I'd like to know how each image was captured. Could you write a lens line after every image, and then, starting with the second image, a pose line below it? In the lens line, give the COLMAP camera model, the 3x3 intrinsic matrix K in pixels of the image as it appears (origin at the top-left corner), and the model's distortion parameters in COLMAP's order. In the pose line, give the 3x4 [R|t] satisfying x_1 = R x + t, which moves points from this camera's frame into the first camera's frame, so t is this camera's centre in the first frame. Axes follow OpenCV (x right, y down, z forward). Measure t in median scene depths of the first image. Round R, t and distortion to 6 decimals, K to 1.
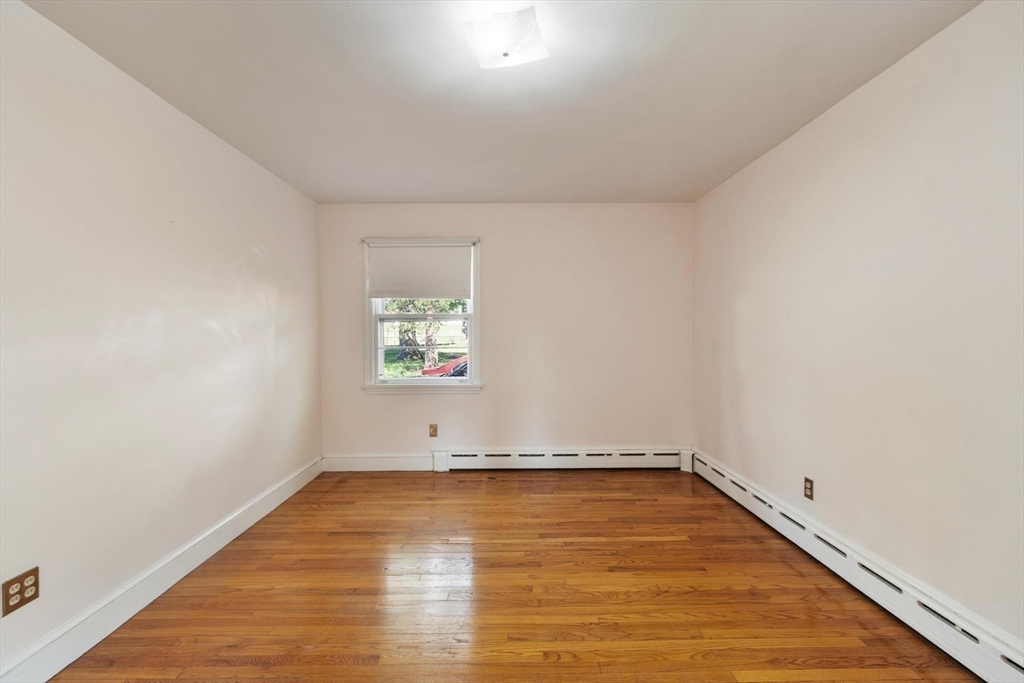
lens RADIAL K [[451.8, 0, 506.6], [0, 451.8, 343.3], [0, 0, 1]] dist [0.001257, -0.000253]
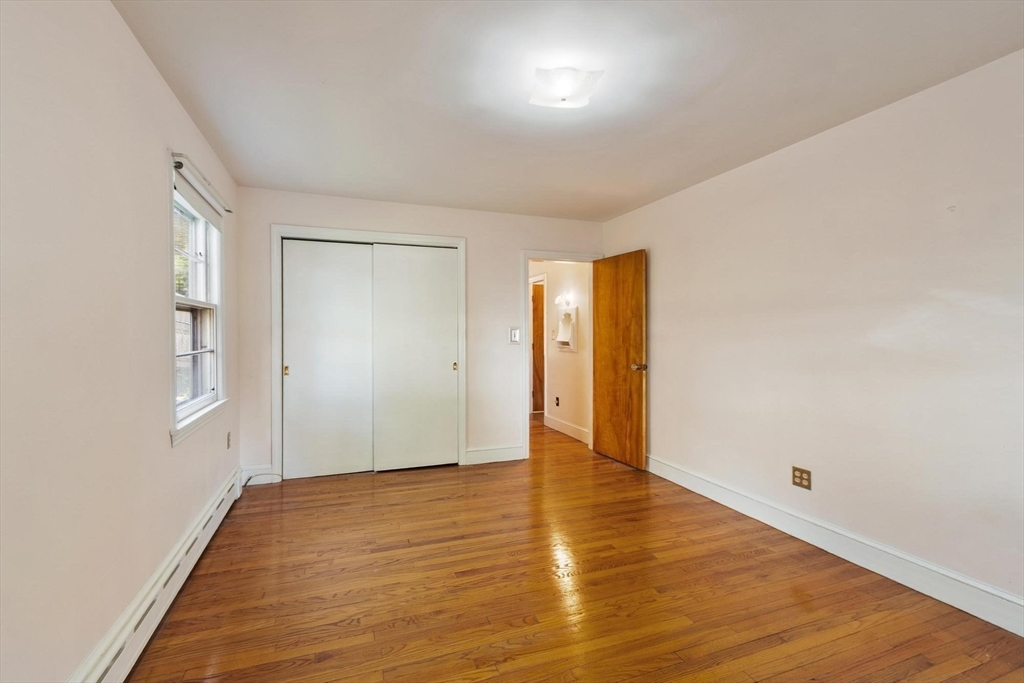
lens RADIAL K [[451.8, 0, 507.5], [0, 451.8, 336.1], [0, 0, 1]] dist [0.001257, -0.000253]
pose [[-0.938936, 0.010539, -0.343929, 0.534748], [0.001740, 0.999663, 0.025882, -0.044289], [0.344086, 0.023703, -0.938639, 2.028548]]
